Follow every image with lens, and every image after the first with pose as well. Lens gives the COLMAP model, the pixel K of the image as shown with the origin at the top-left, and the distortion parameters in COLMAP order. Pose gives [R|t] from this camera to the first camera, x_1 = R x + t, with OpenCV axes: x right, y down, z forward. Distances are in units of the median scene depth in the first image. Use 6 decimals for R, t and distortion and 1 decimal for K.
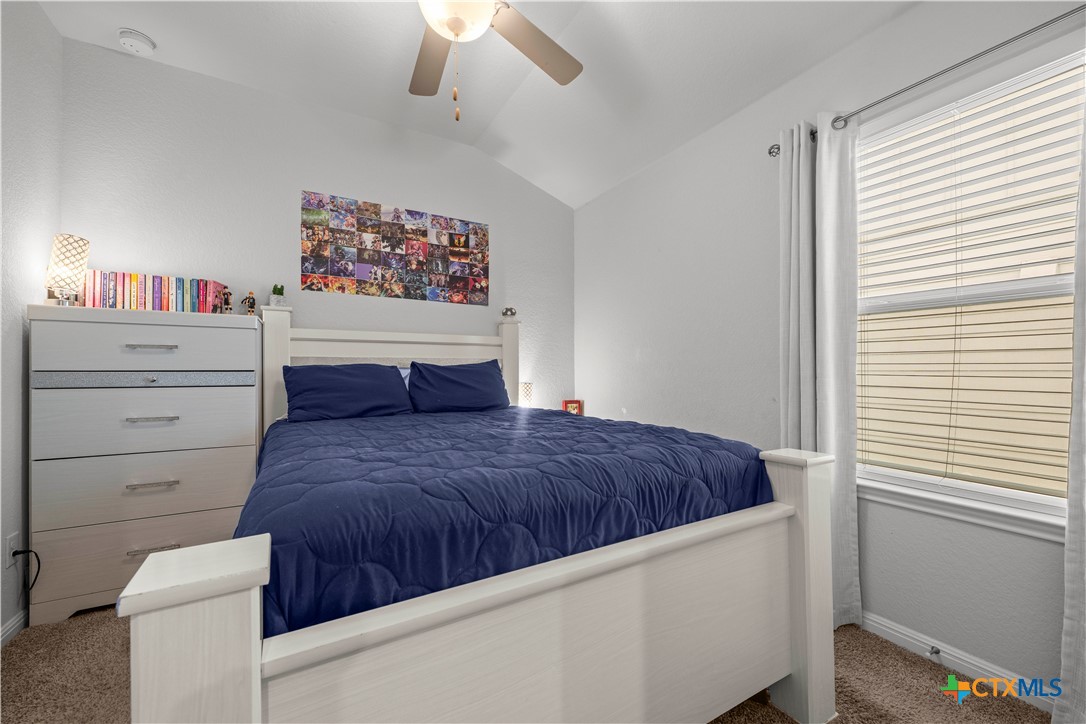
lens RADIAL K [[431.7, 0, 543.9], [0, 431.7, 364.5], [0, 0, 1]] dist [0.000932, -0.000750]
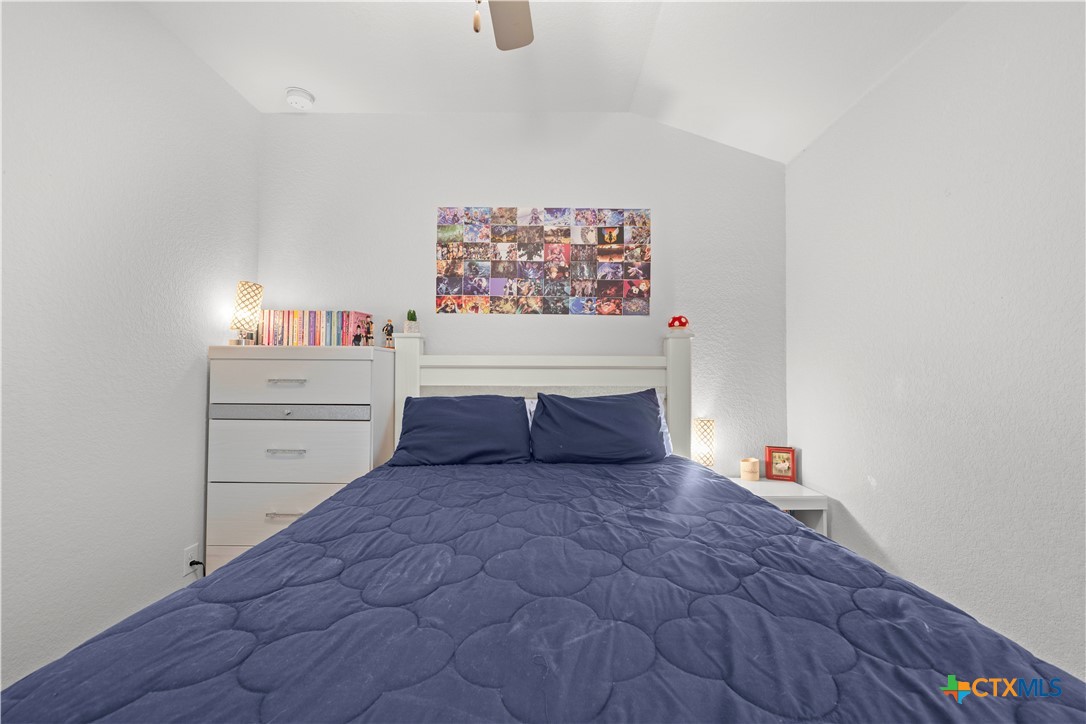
lens RADIAL K [[431.7, 0, 543.7], [0, 431.7, 365.0], [0, 0, 1]] dist [0.000932, -0.000750]
pose [[0.866478, -0.007759, -0.499154, 0.104327], [0.002556, 0.999935, -0.011106, -0.048672], [0.499208, 0.008347, 0.866442, 0.300031]]
